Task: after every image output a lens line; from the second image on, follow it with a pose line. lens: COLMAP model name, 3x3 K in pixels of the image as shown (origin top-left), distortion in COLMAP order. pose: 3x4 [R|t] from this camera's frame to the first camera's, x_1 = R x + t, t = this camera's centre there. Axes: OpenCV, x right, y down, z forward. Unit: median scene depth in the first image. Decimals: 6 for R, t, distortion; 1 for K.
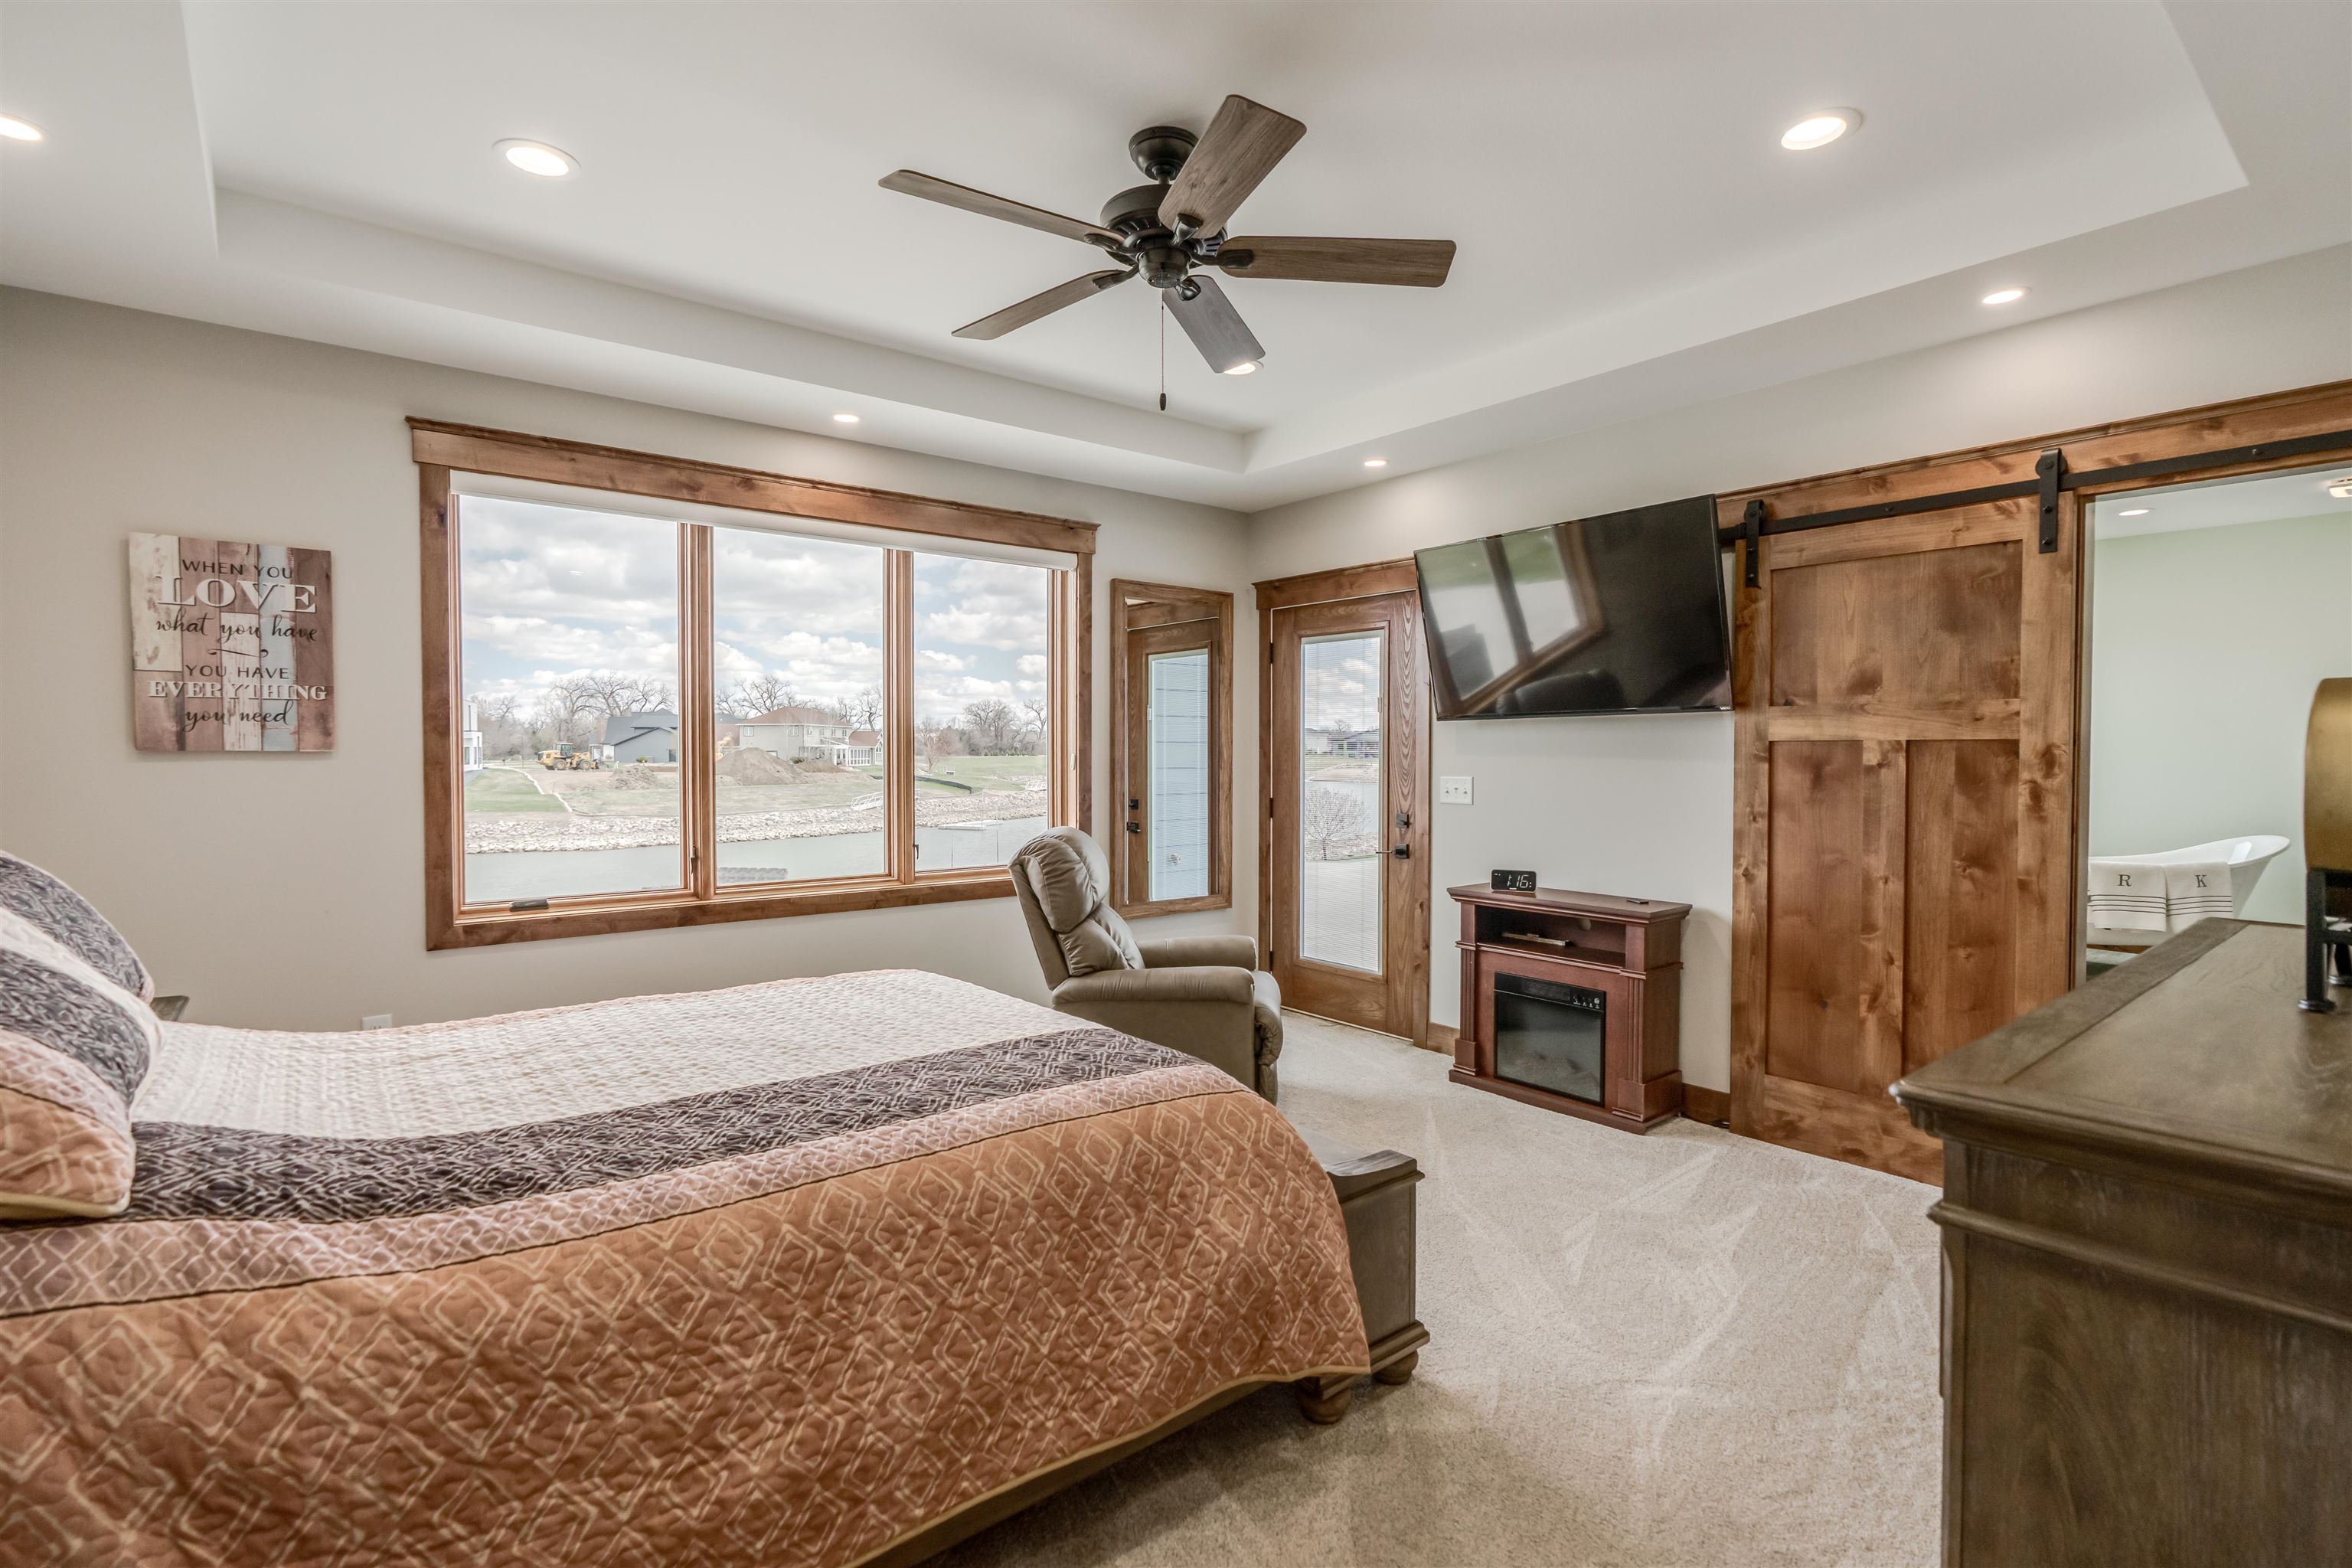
lens RADIAL K [[1071.9, 0, 1191.0], [0, 1071.9, 782.5], [0, 0, 1]] dist [-0.015842, 0.007115]
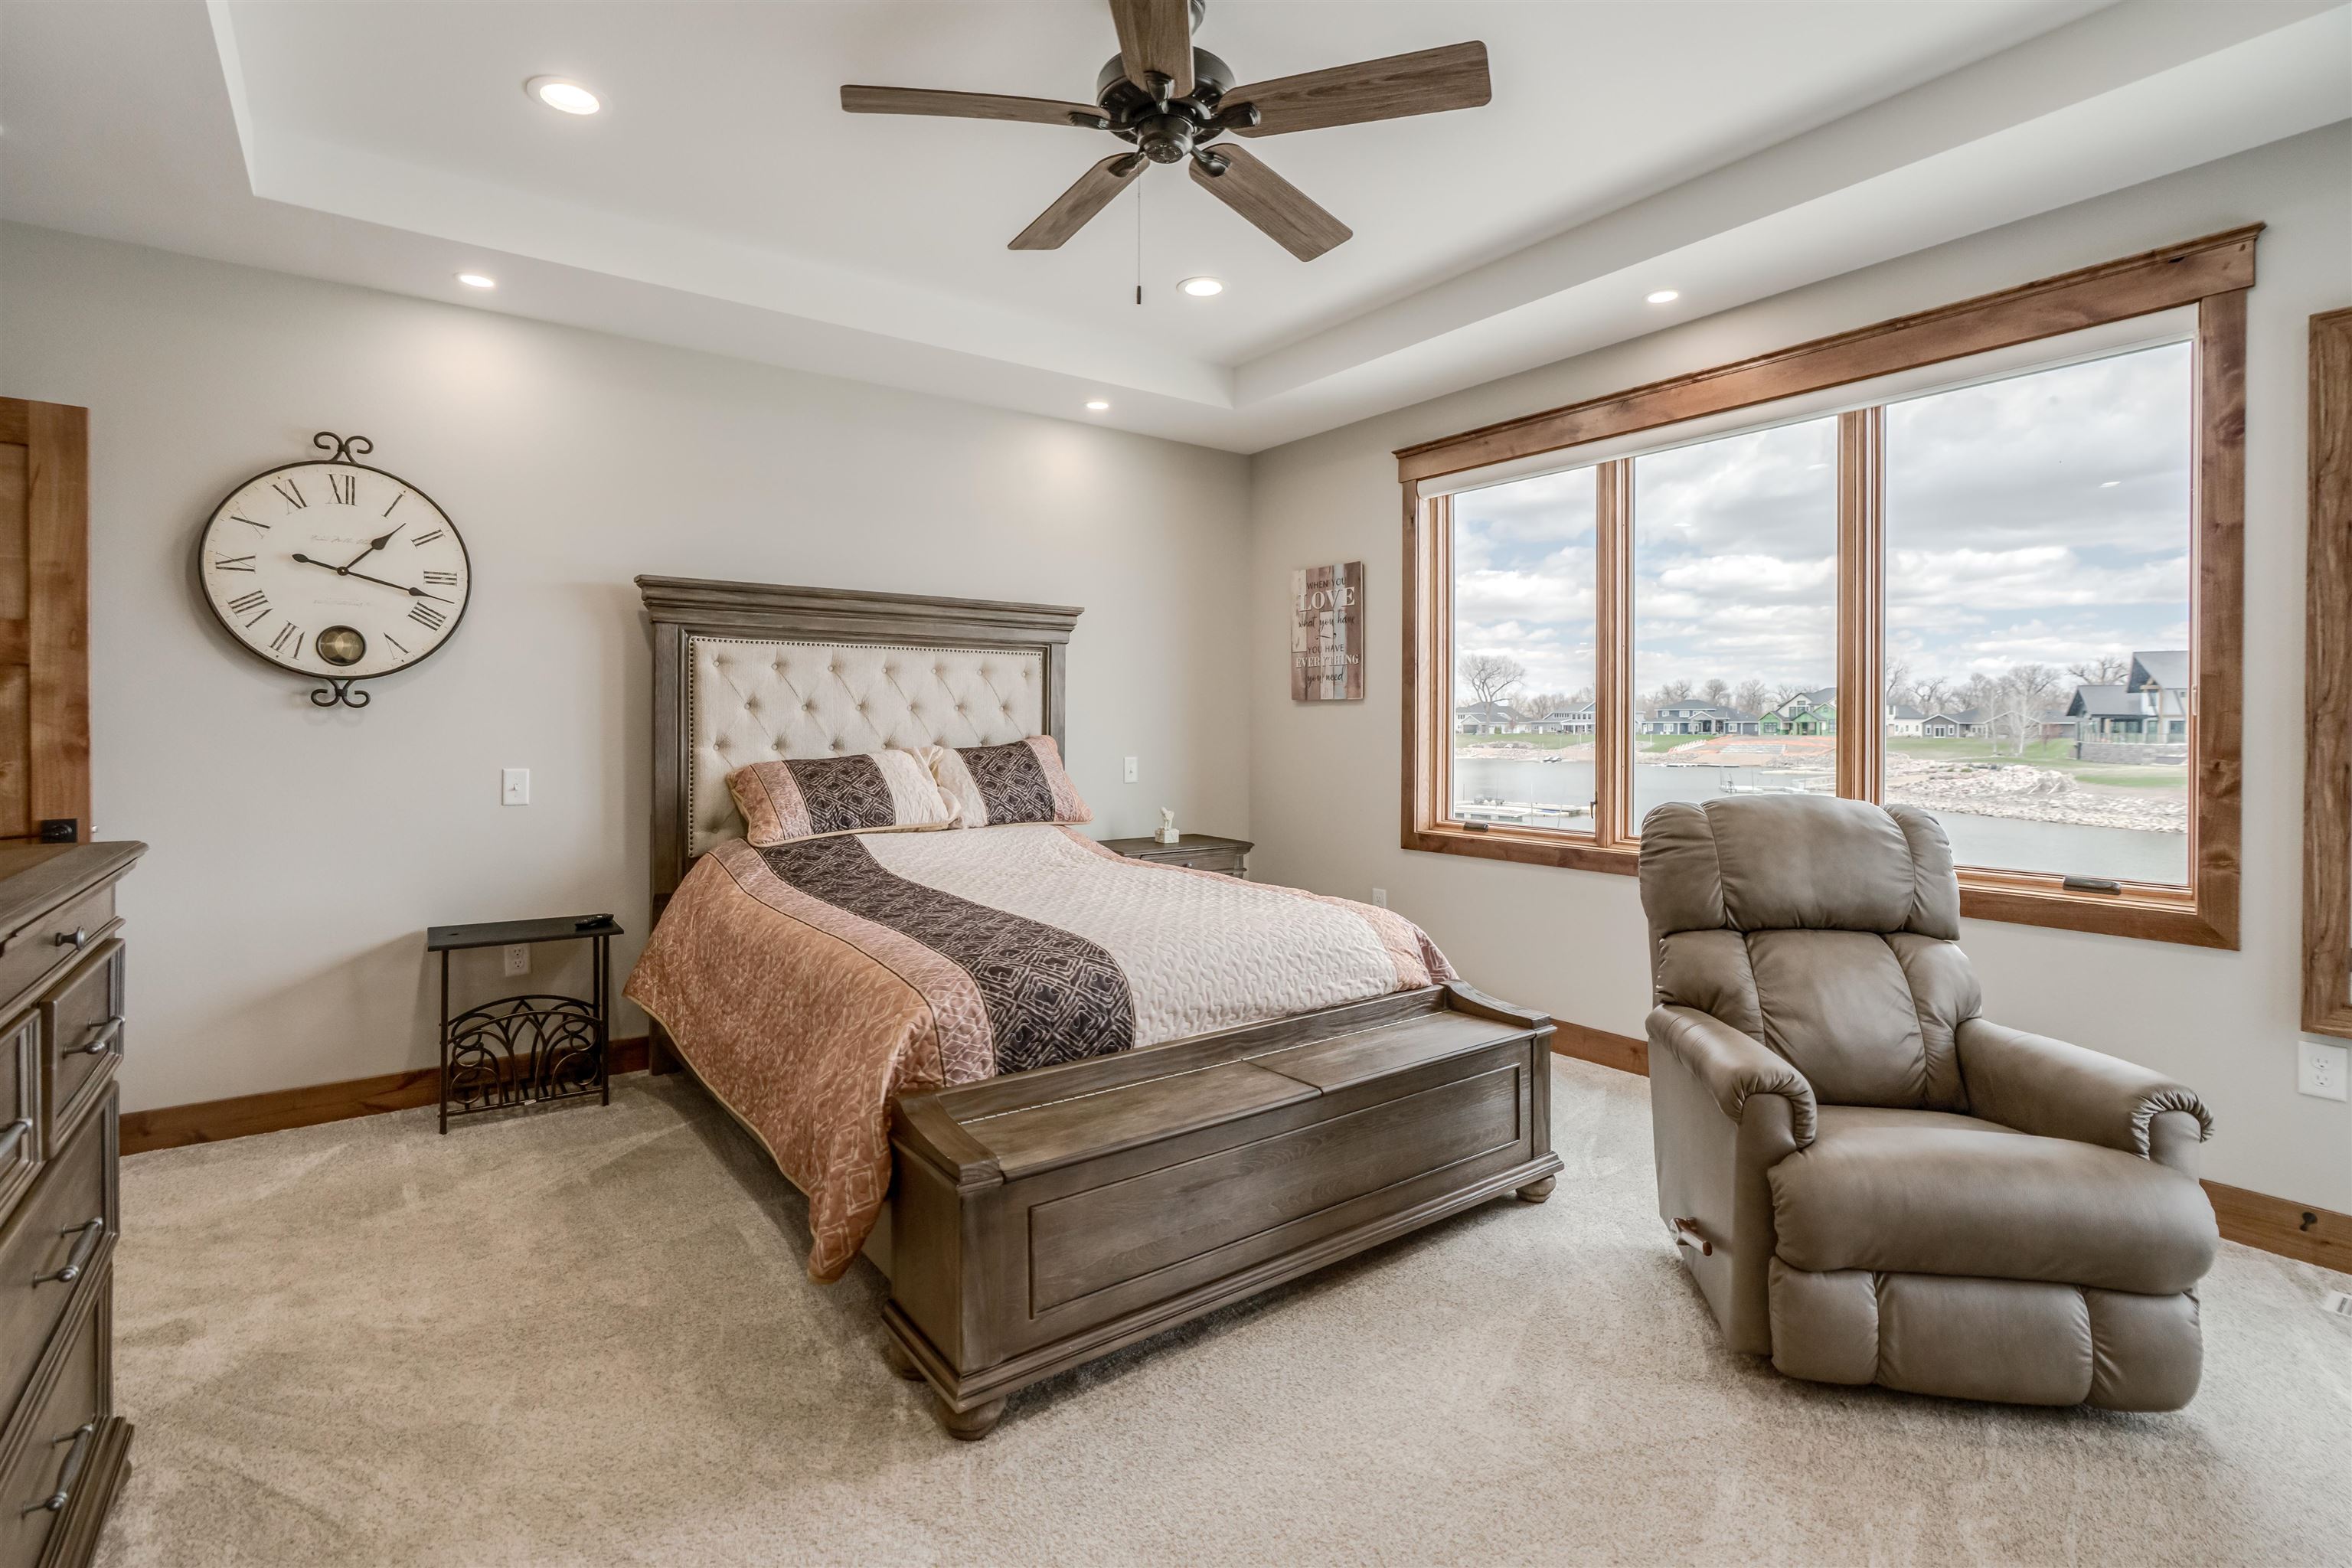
lens RADIAL K [[1071.9, 0, 1162.6], [0, 1071.9, 734.7], [0, 0, 1]] dist [-0.015842, 0.007115]
pose [[-0.033896, 0.012862, -0.999343, 0.662936], [-0.025102, 0.999591, 0.013717, 0.006134], [0.999110, 0.025550, -0.033560, 0.786923]]
